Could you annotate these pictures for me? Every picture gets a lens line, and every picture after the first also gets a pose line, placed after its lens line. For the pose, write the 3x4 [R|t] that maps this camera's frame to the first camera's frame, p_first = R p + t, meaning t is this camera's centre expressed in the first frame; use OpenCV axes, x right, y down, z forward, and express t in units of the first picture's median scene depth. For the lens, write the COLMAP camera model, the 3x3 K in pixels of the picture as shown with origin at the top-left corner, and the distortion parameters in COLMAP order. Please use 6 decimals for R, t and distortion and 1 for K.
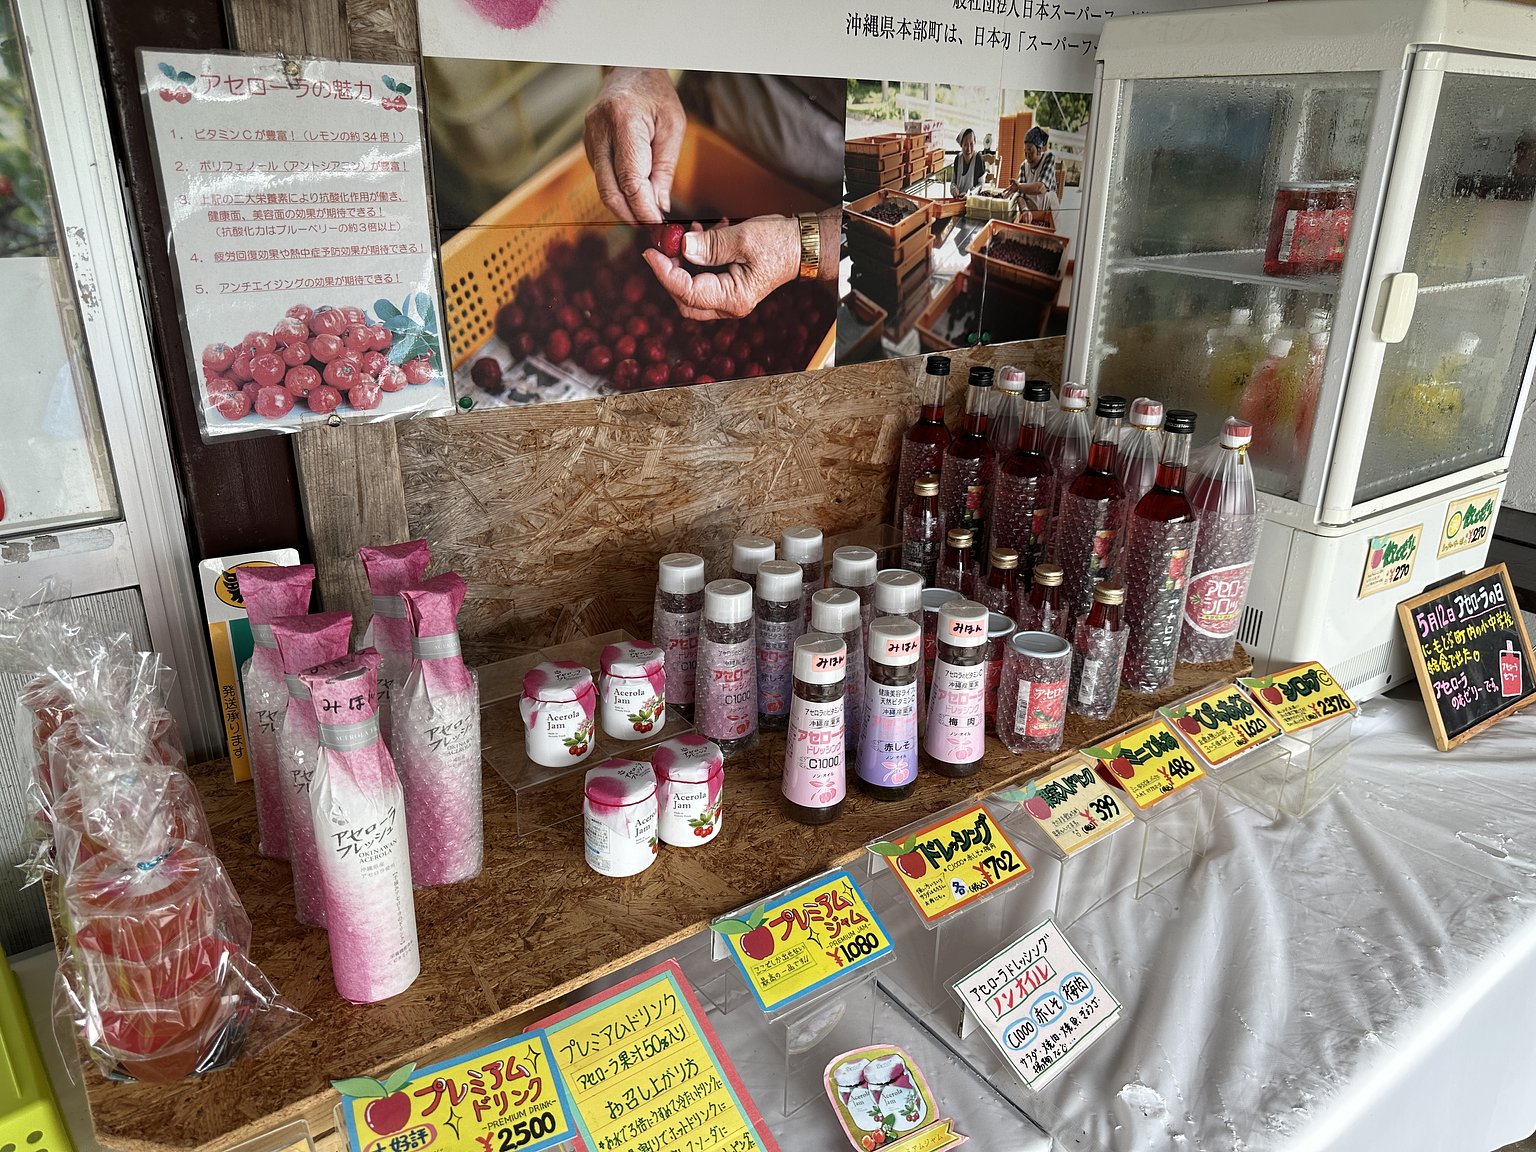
lens RADIAL K [[1112.5, 0, 759.8], [0, 1112.5, 587.6], [0, 0, 1]] dist [0.040312, -0.007715]
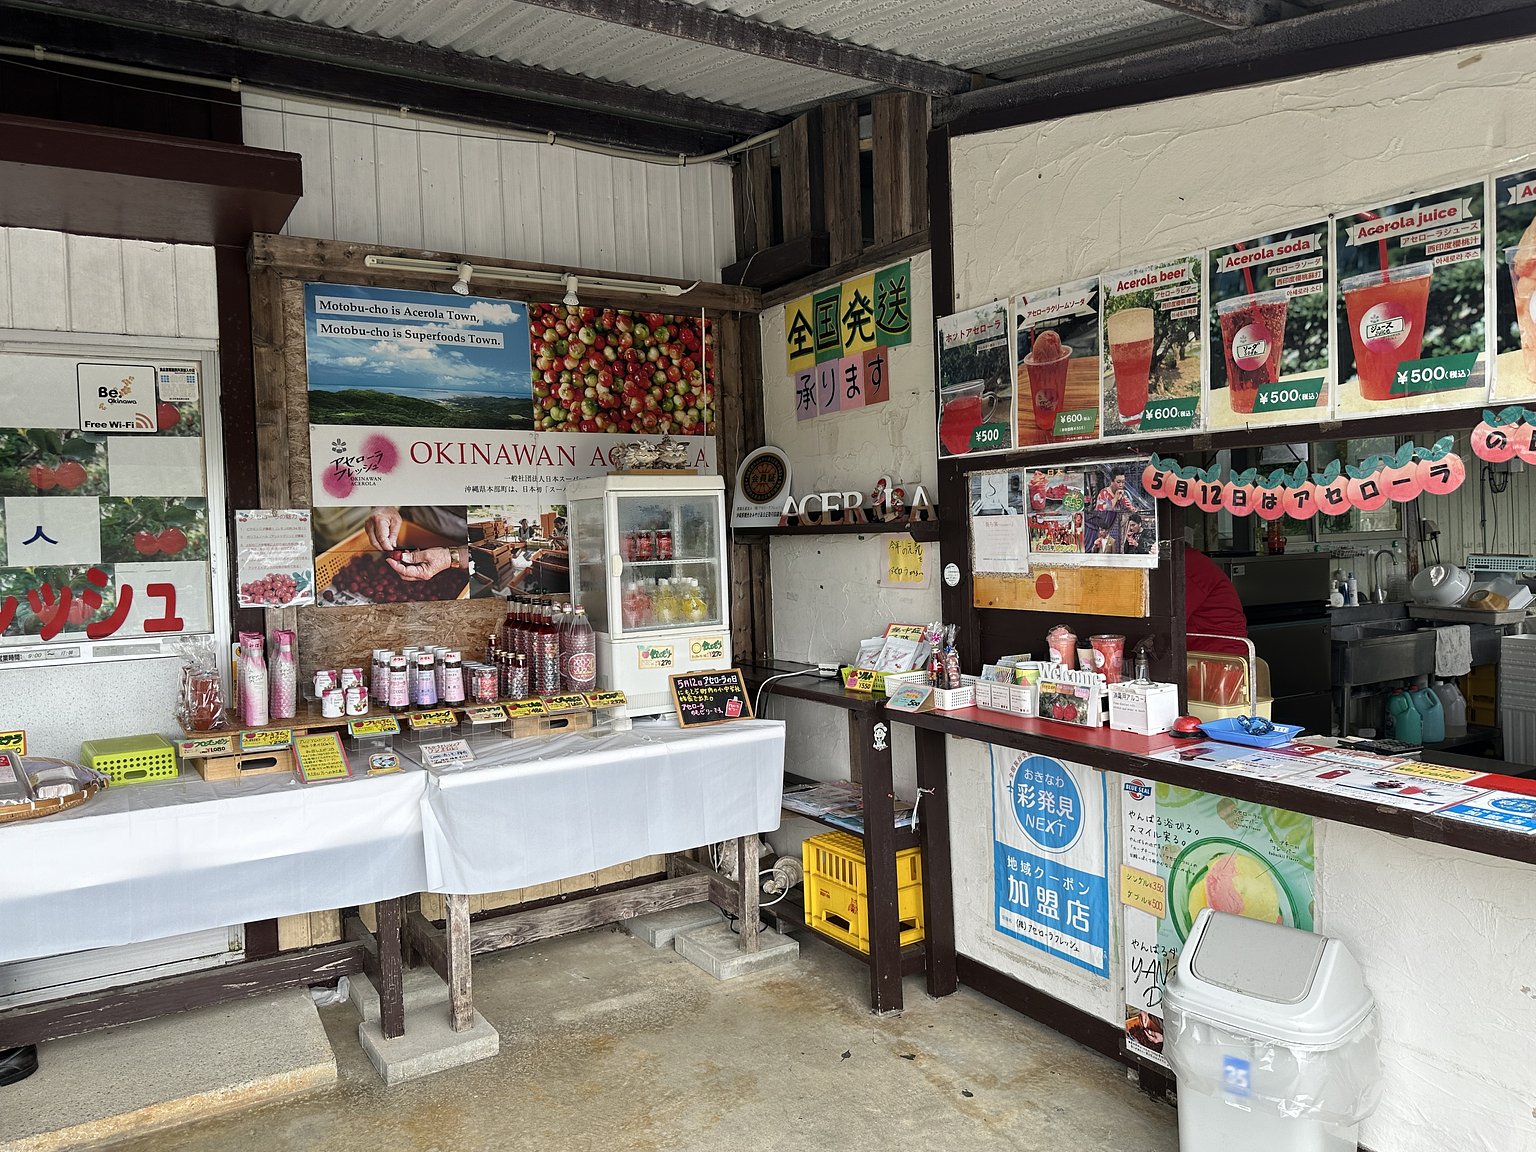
lens RADIAL K [[1098.3, 0, 777.5], [0, 1098.3, 569.1], [0, 0, 1]] dist [0.004059, -0.004862]
pose [[0.997063, -0.042403, -0.063778, 1.151289], [0.018078, 0.939517, -0.342024, 0.777427], [0.074424, 0.339867, 0.937524, -1.748763]]
